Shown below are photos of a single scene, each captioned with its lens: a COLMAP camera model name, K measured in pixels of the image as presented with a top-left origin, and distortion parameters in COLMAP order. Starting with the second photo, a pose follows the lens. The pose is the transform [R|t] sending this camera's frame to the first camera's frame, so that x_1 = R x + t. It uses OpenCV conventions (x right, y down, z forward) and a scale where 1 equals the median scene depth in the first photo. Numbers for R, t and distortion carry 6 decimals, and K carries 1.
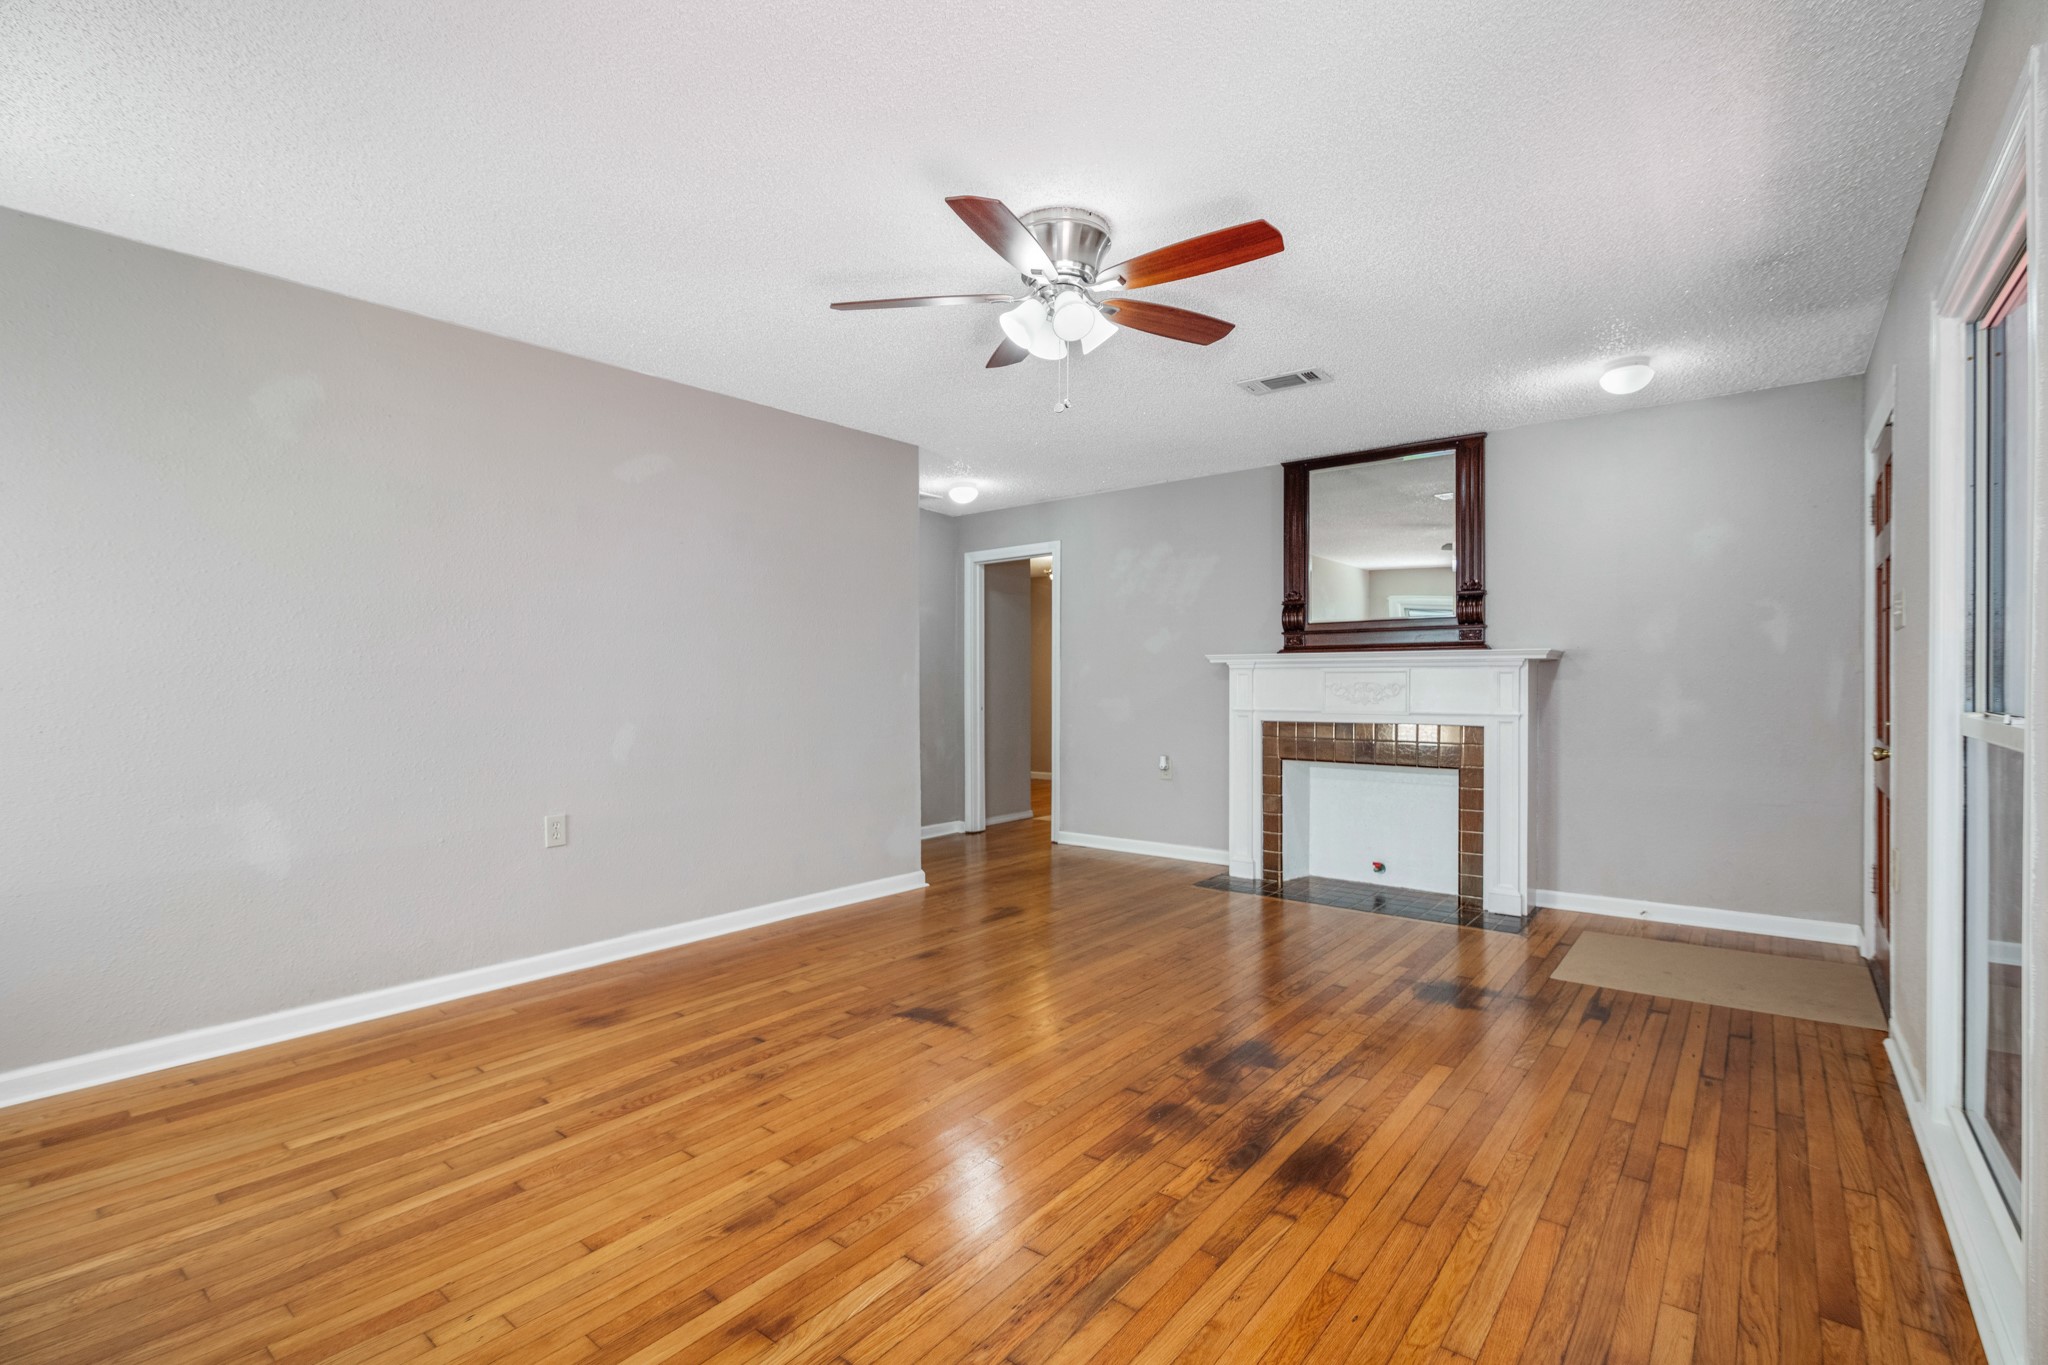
lens RADIAL K [[957.5, 0, 1017.0], [0, 957.5, 667.1], [0, 0, 1]] dist [-0.018737, 0.000425]
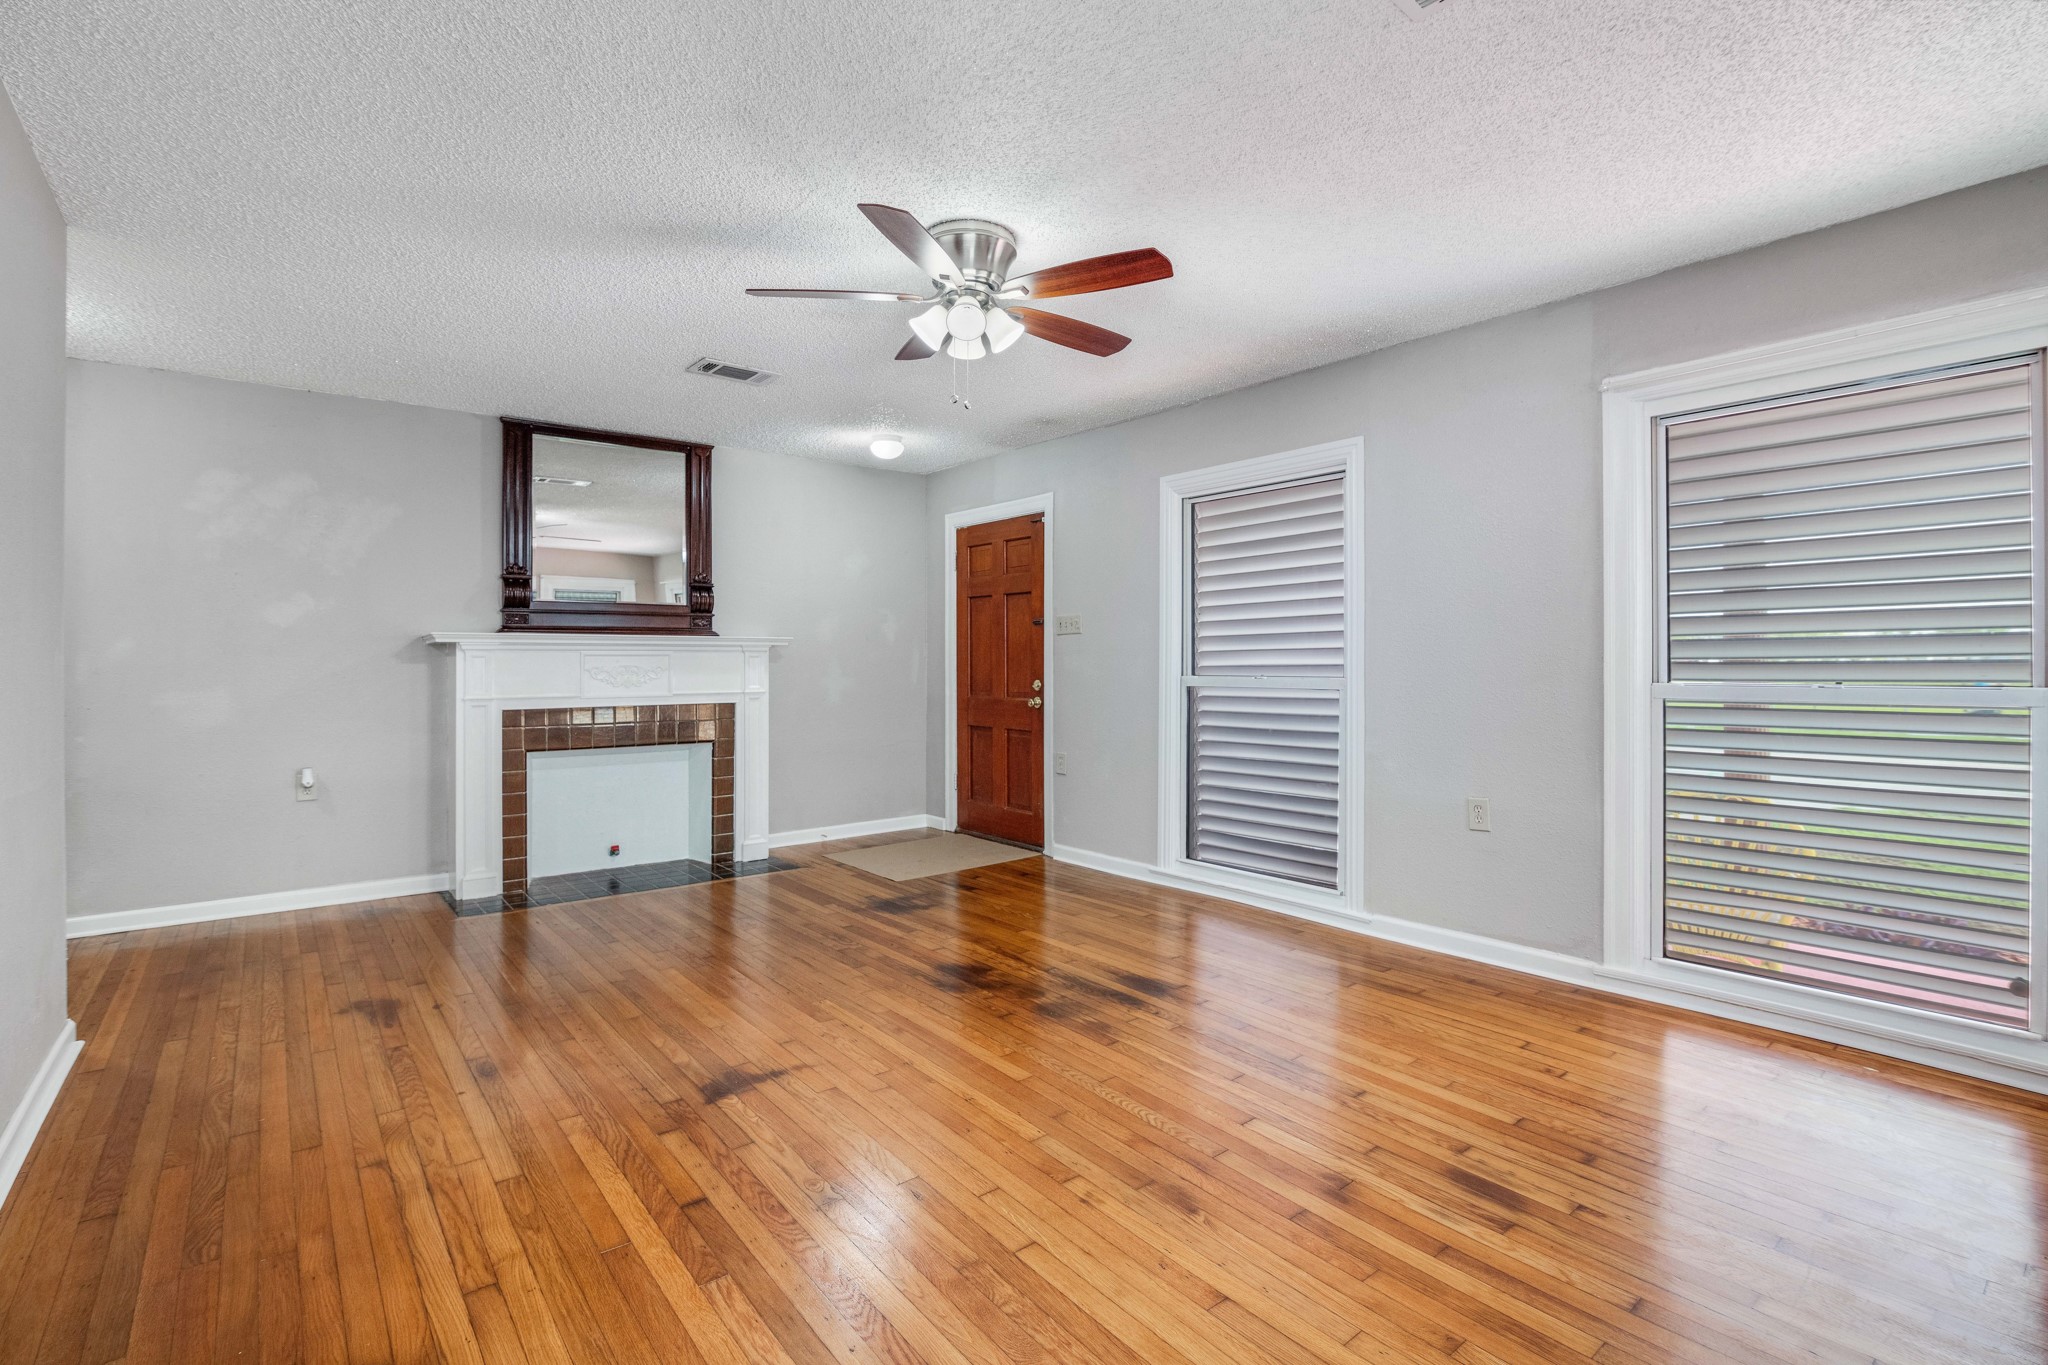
lens RADIAL K [[957.5, 0, 1017.0], [0, 957.5, 667.1], [0, 0, 1]] dist [-0.018737, 0.000425]
pose [[0.205512, -0.003899, 0.978647, -0.616429], [-0.009658, 0.999935, 0.006012, 0.009162], [-0.978607, -0.010687, 0.205461, 0.461351]]
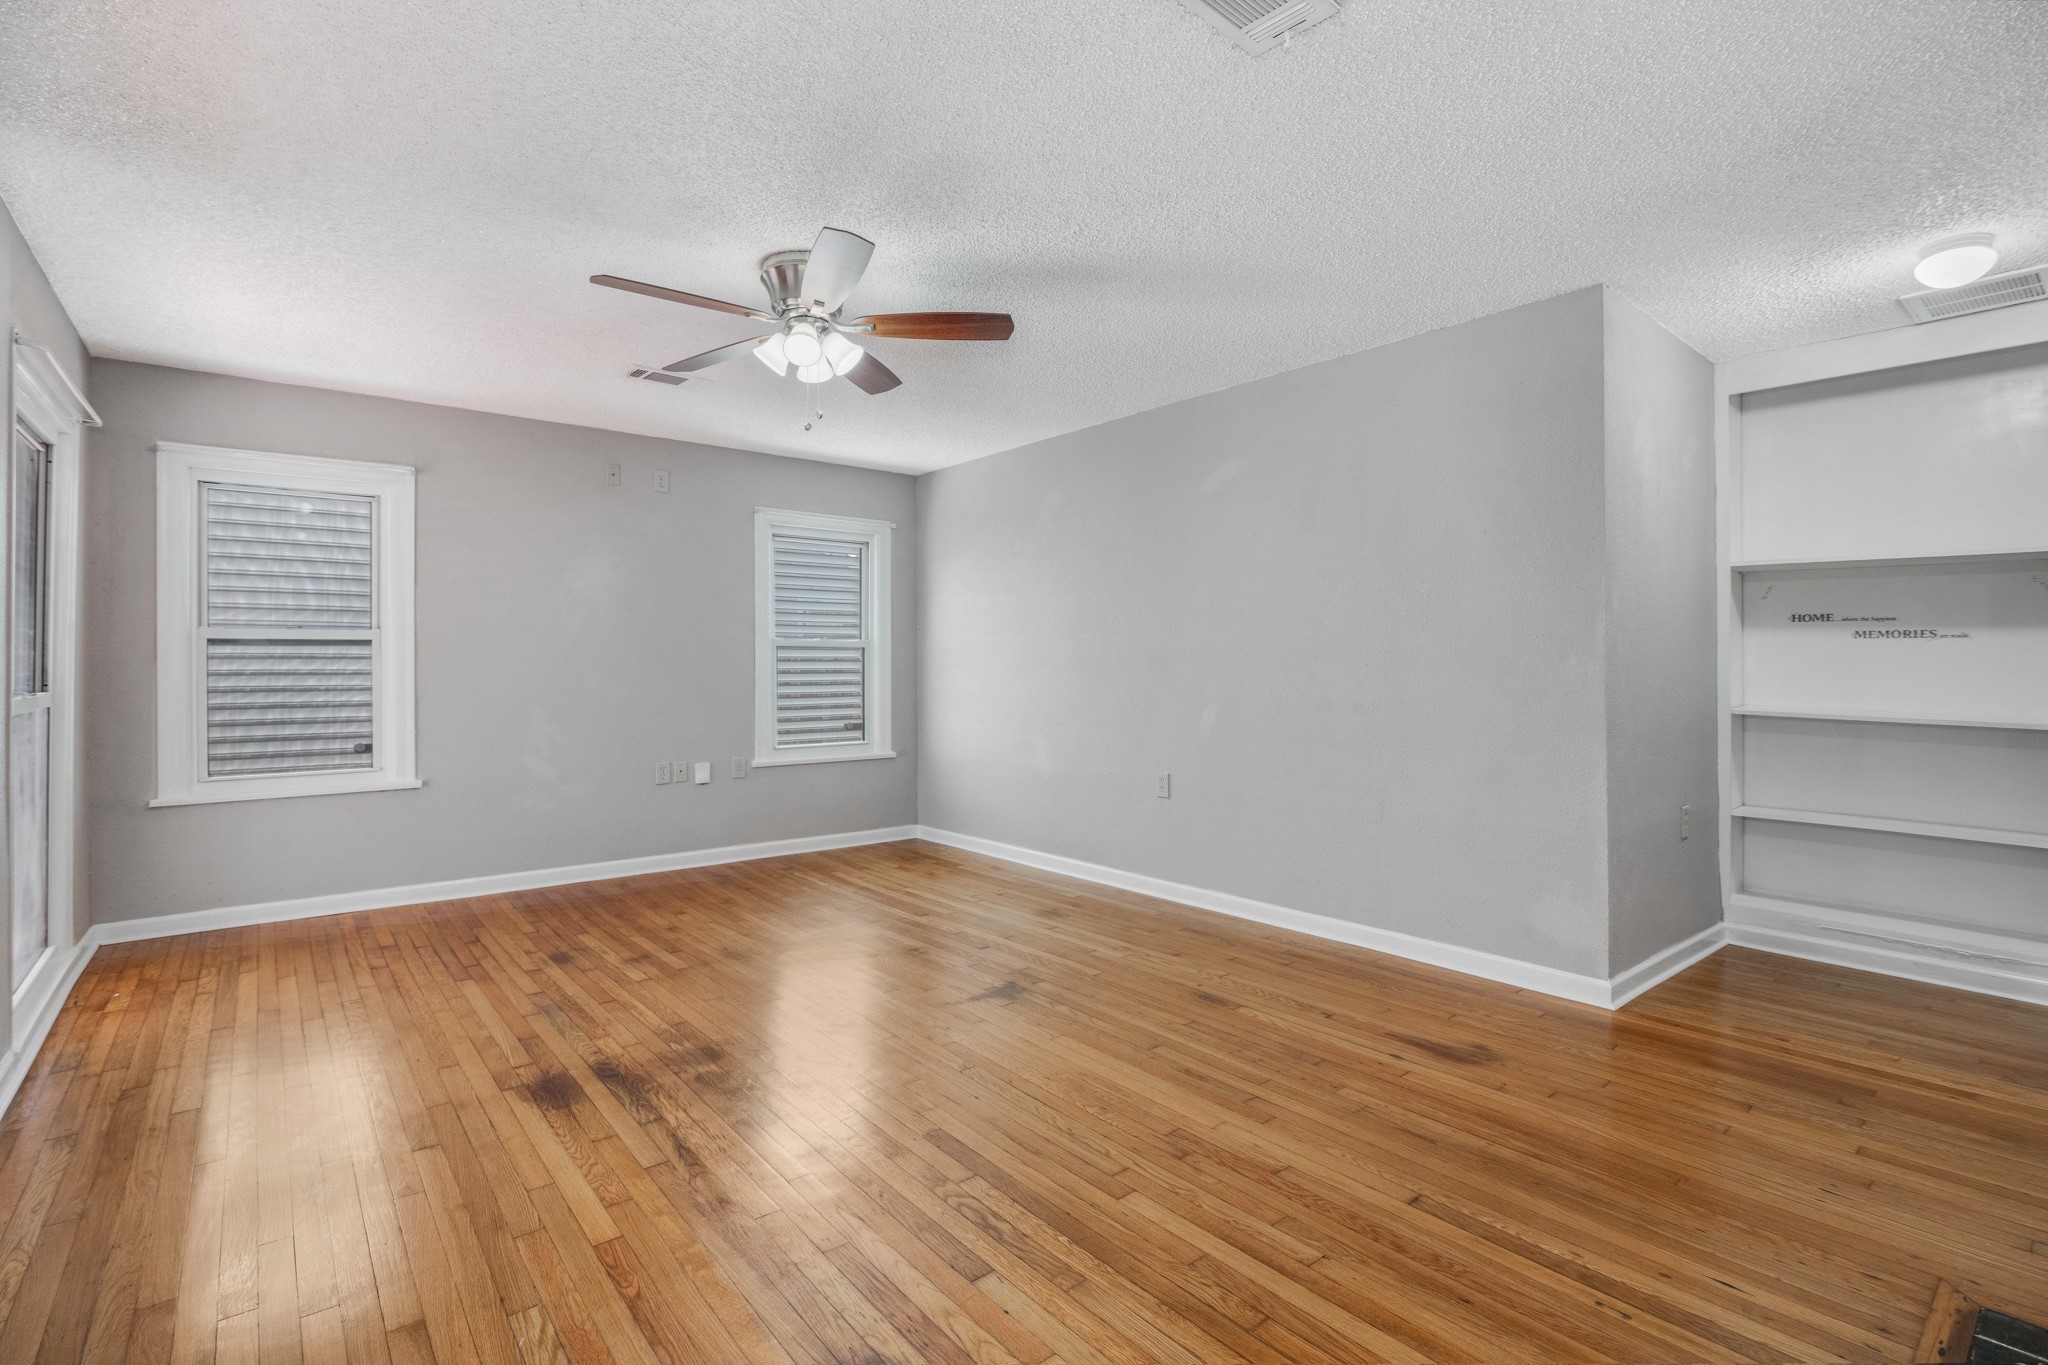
lens RADIAL K [[910.1, 0, 1013.3], [0, 910.1, 669.9], [0, 0, 1]] dist [-0.021154, 0.000300]
pose [[-0.196345, 0.002193, -0.980532, 0.657761], [0.014385, 0.999896, -0.000644, 0.011356], [0.980429, -0.014231, -0.196357, 0.912351]]
